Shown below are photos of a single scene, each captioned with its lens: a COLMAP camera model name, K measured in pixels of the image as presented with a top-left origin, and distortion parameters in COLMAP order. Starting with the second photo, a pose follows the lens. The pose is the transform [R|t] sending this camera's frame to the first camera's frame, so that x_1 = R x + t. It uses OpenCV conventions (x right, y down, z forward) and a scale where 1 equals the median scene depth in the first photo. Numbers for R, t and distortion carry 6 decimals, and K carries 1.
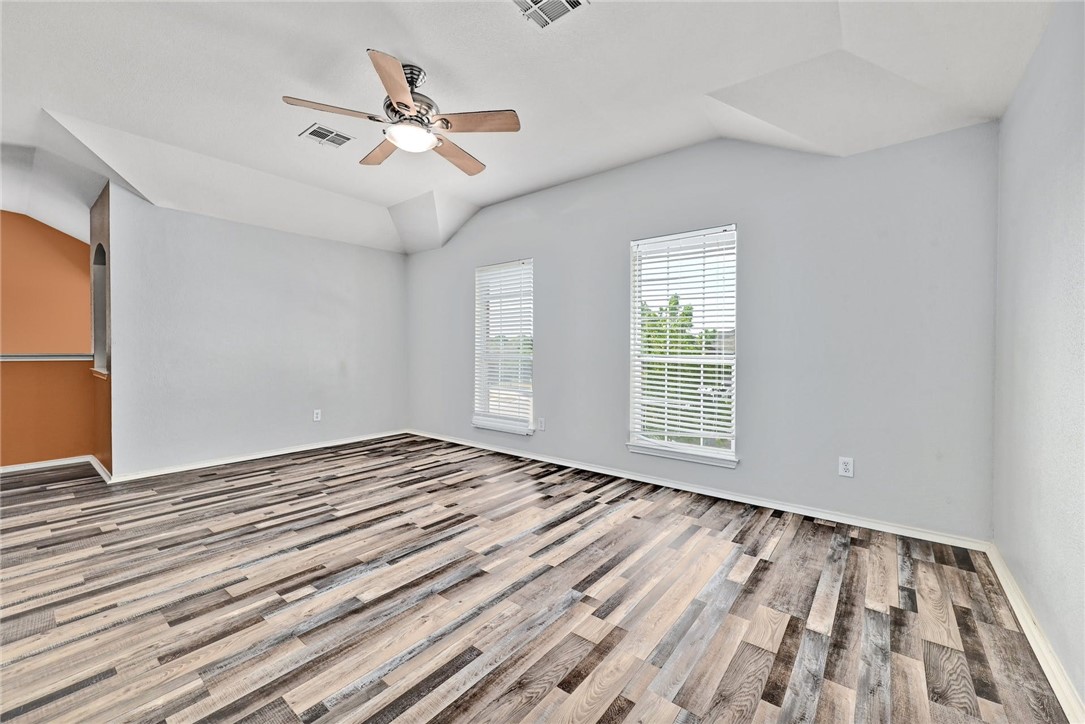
lens RADIAL K [[429.9, 0, 542.0], [0, 429.9, 347.3], [0, 0, 1]] dist [-0.004180, -0.000092]
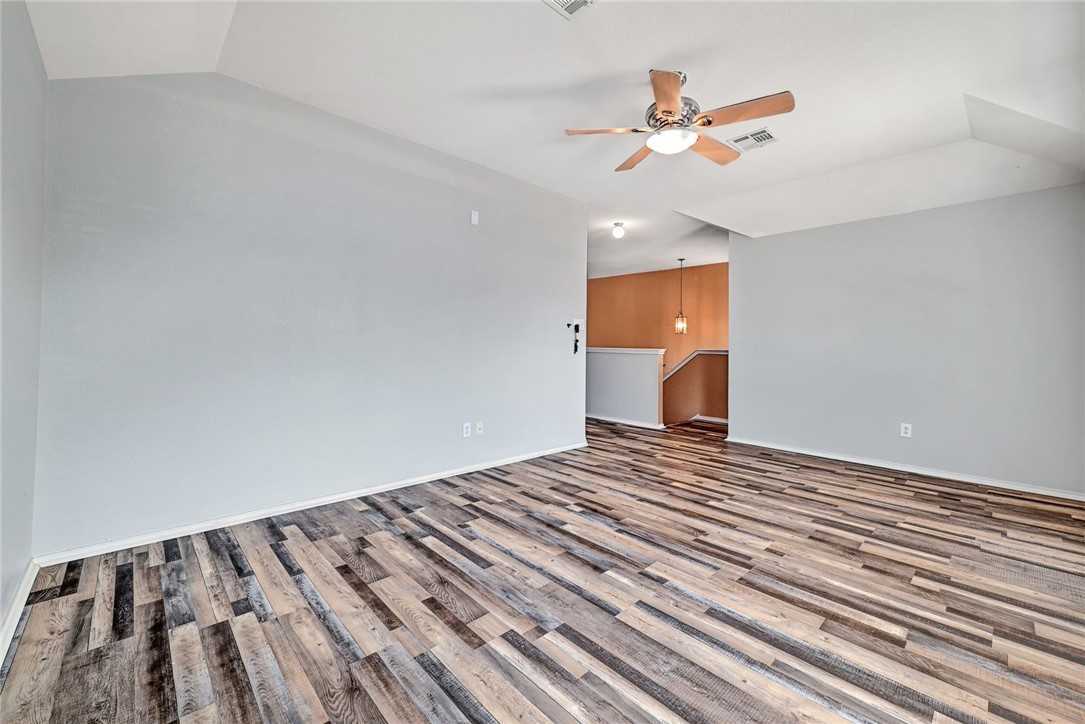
lens RADIAL K [[429.9, 0, 542.0], [0, 429.9, 347.3], [0, 0, 1]] dist [-0.004180, -0.000092]
pose [[-0.128215, 0.005258, -0.991732, 0.870421], [-0.007866, 0.999949, 0.006318, 0.003592], [0.991715, 0.008611, -0.128167, 0.998954]]
